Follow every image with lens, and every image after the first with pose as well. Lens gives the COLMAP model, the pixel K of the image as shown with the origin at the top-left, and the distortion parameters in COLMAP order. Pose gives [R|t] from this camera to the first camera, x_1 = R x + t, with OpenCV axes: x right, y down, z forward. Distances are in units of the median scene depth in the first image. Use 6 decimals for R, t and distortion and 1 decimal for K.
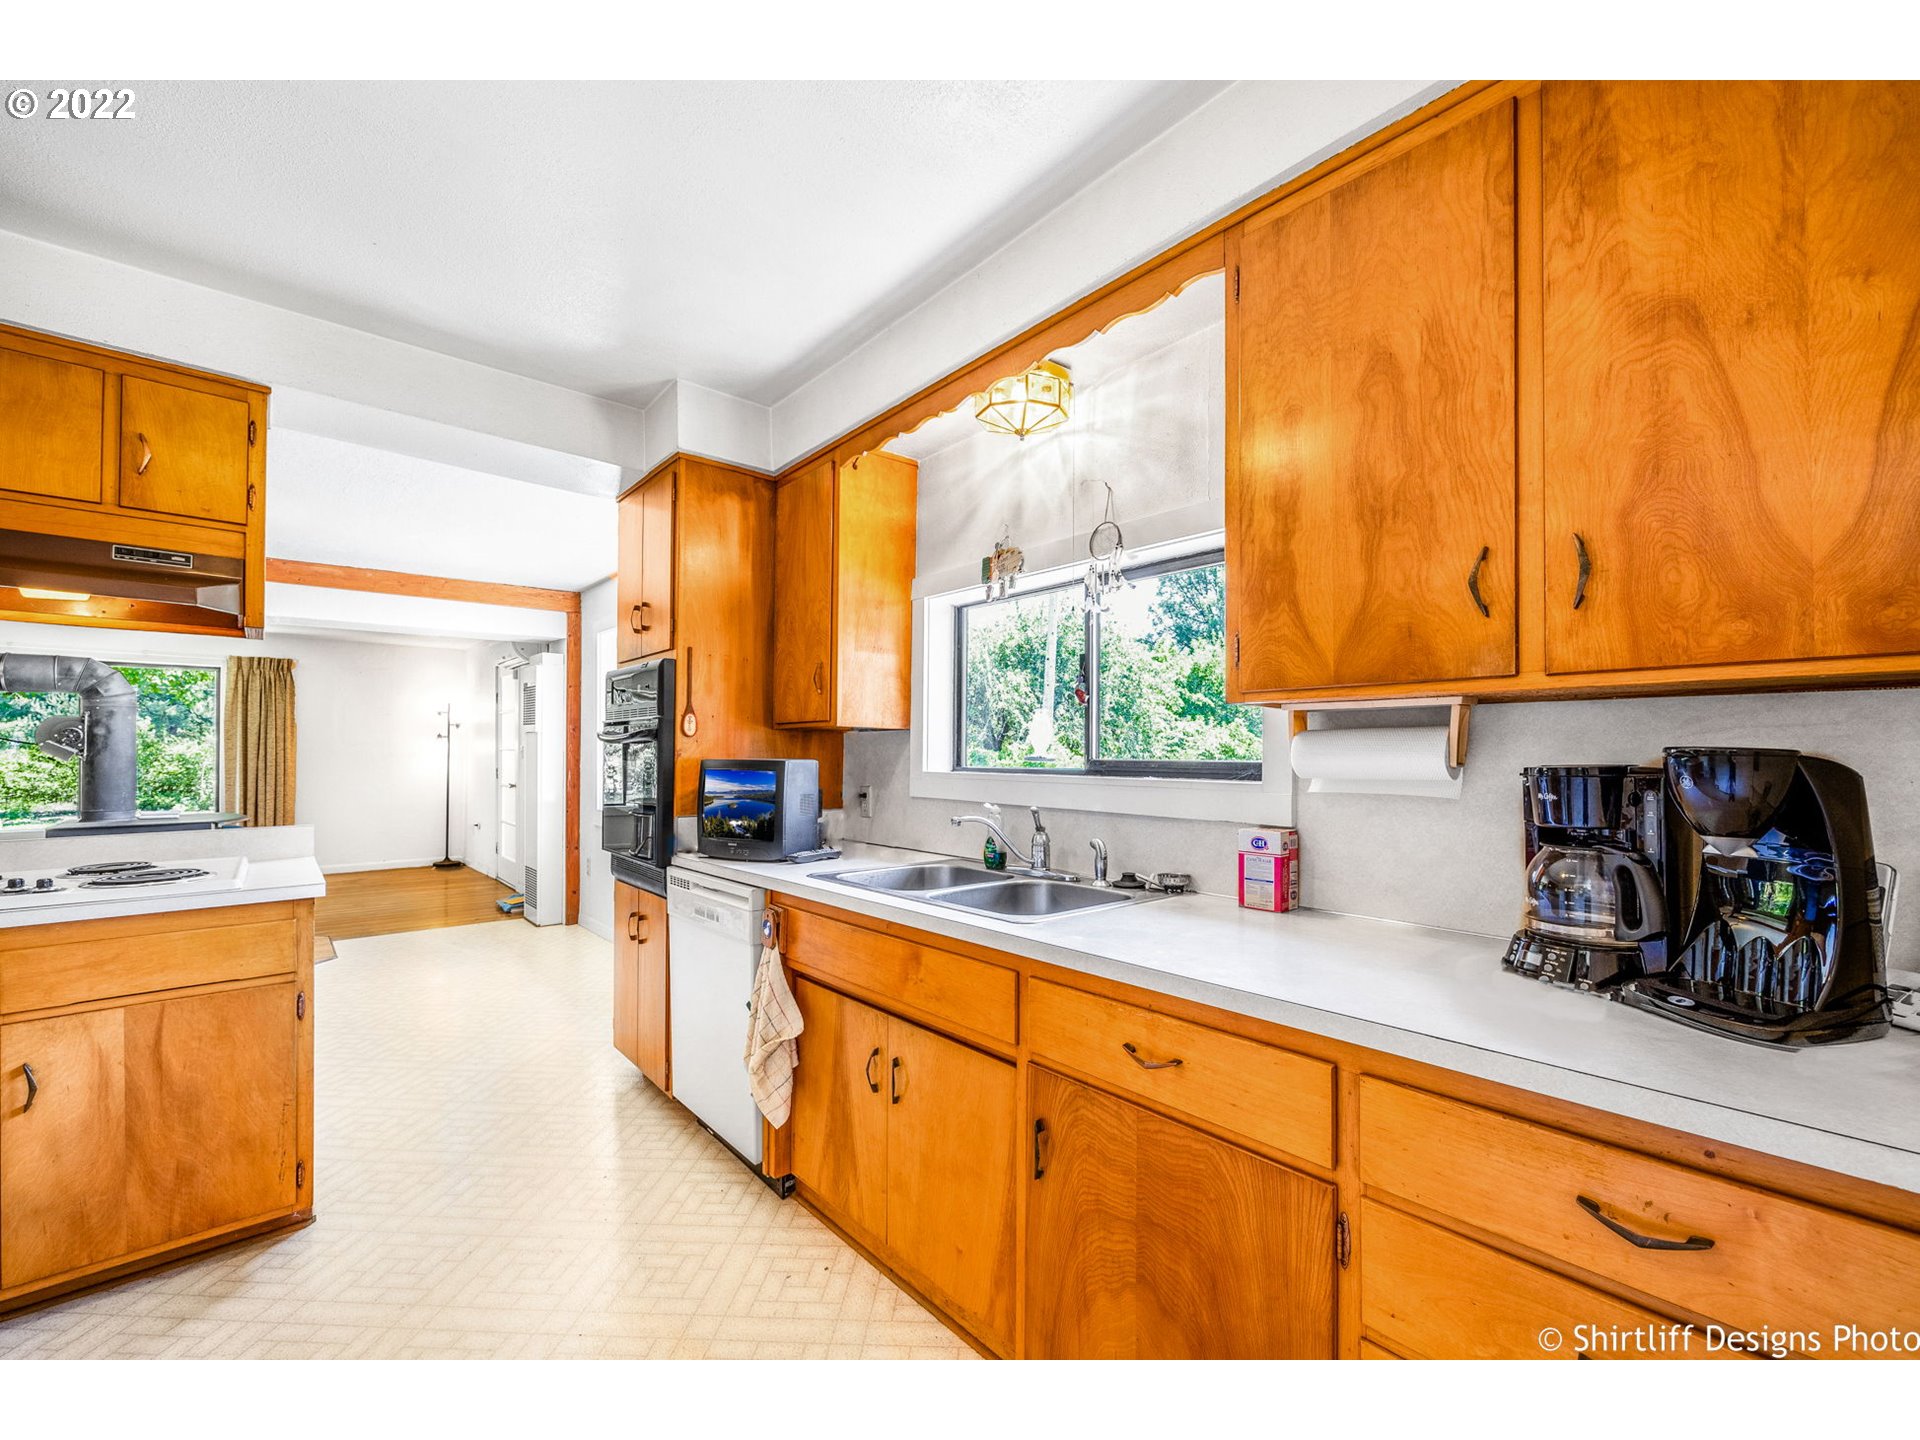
lens RADIAL K [[798.3, 0, 999.2], [0, 798.3, 731.0], [0, 0, 1]] dist [-0.001437, -0.001154]
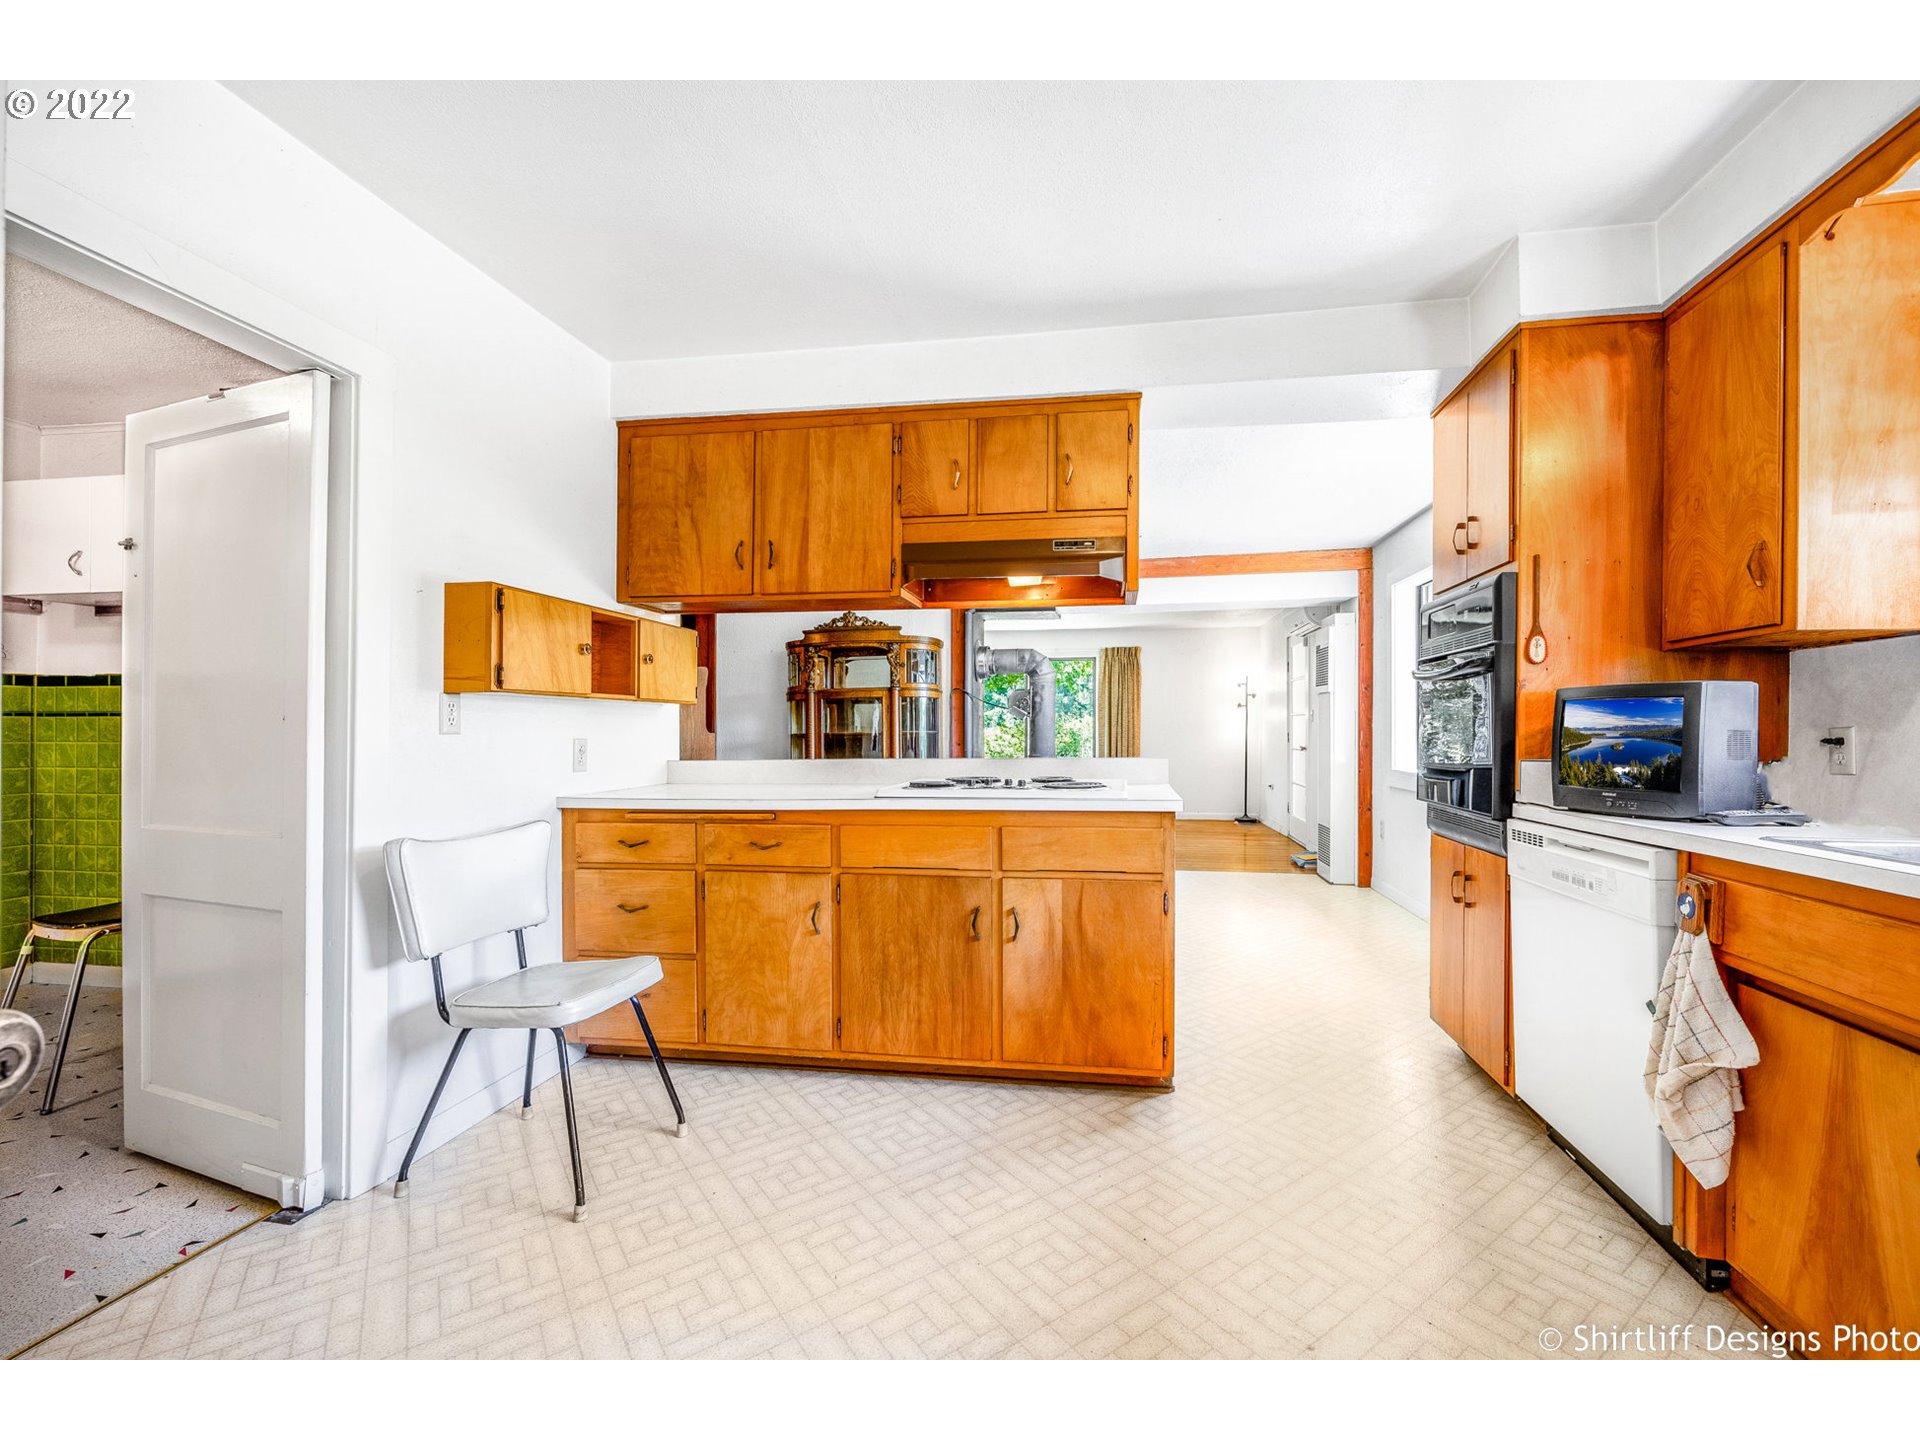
lens RADIAL K [[798.3, 0, 999.2], [0, 798.3, 731.0], [0, 0, 1]] dist [-0.001437, -0.001154]
pose [[0.636502, 0.005710, -0.771254, -0.110384], [0.000286, 0.999971, 0.007639, 0.070972], [0.771275, -0.005083, 0.636482, 0.056461]]
